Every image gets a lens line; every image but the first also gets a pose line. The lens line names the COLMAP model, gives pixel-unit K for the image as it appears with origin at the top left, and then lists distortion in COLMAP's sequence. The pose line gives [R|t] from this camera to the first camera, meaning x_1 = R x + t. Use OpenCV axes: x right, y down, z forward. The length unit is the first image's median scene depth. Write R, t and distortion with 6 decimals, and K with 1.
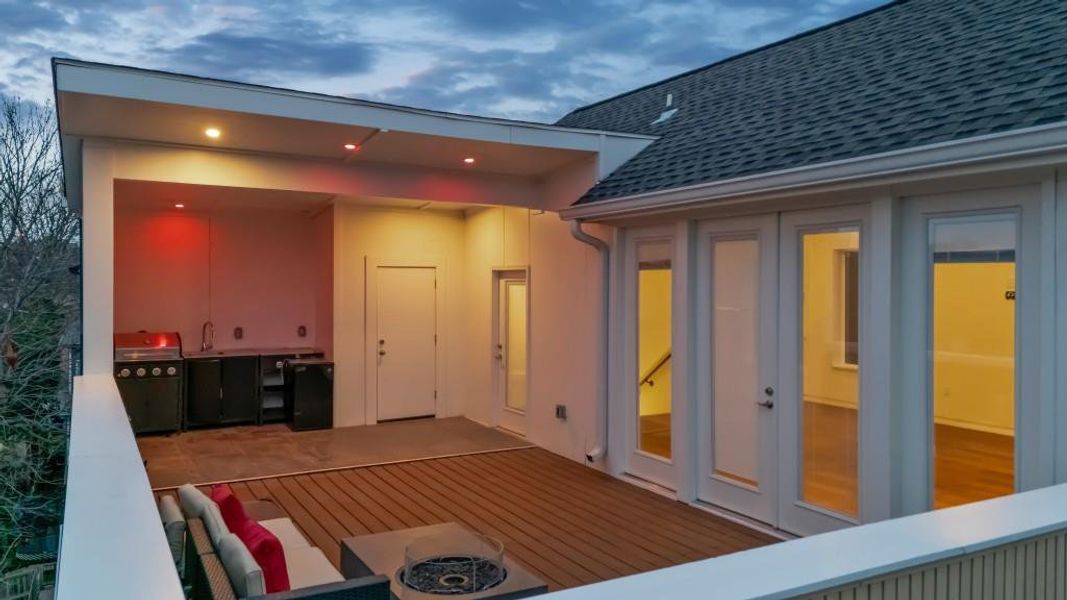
lens RADIAL K [[783.4, 0, 532.4], [0, 783.4, 279.4], [0, 0, 1]] dist [0.060492, -0.047727]
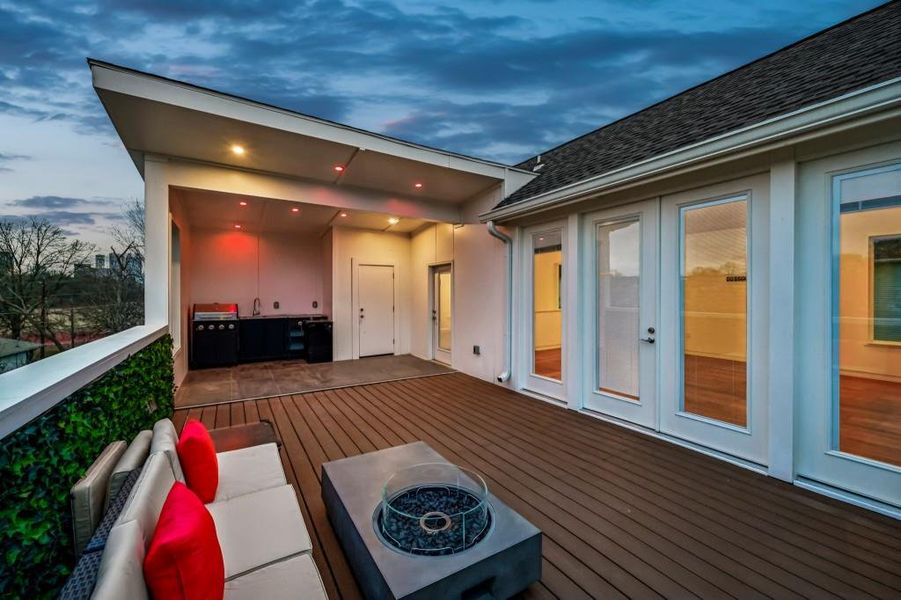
lens RADIAL K [[351.5, 0, 446.4], [0, 351.5, 293.6], [0, 0, 1]] dist [-0.007503, 0.000333]
pose [[0.999117, -0.003576, 0.041872, -0.061259], [0.003596, 0.999993, -0.000410, 0.064698], [-0.041870, 0.000560, 0.999123, 0.345546]]
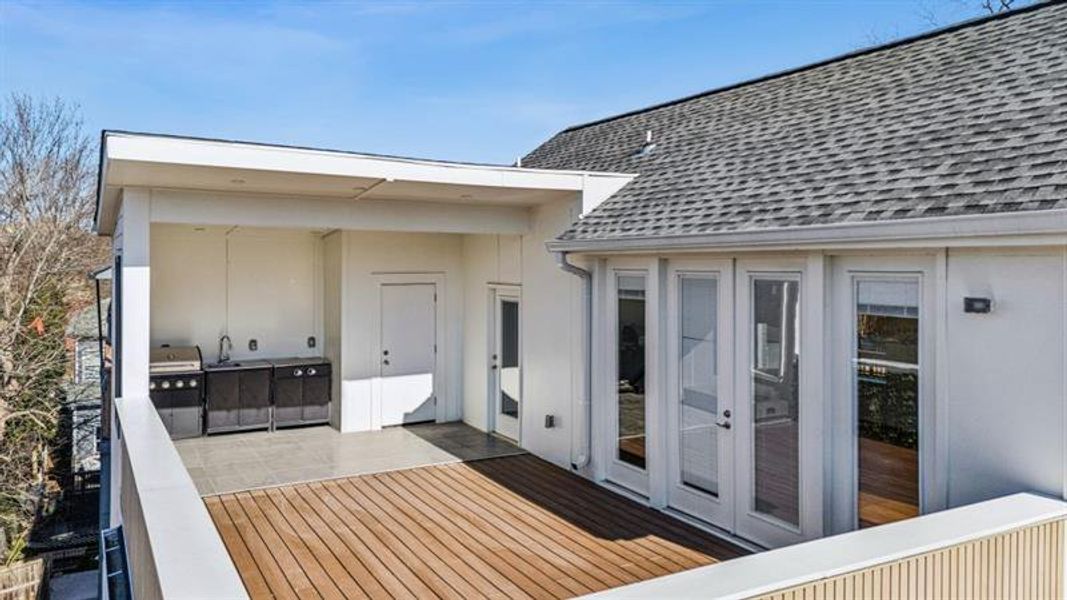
lens RADIAL K [[783.4, 0, 535.9], [0, 783.4, 259.6], [0, 0, 1]] dist [0.060492, -0.047727]
pose [[0.999994, -0.000156, 0.003541, 0.015657], [0.000166, 0.999996, -0.002854, -0.065145], [-0.003540, 0.002854, 0.999990, -0.116670]]
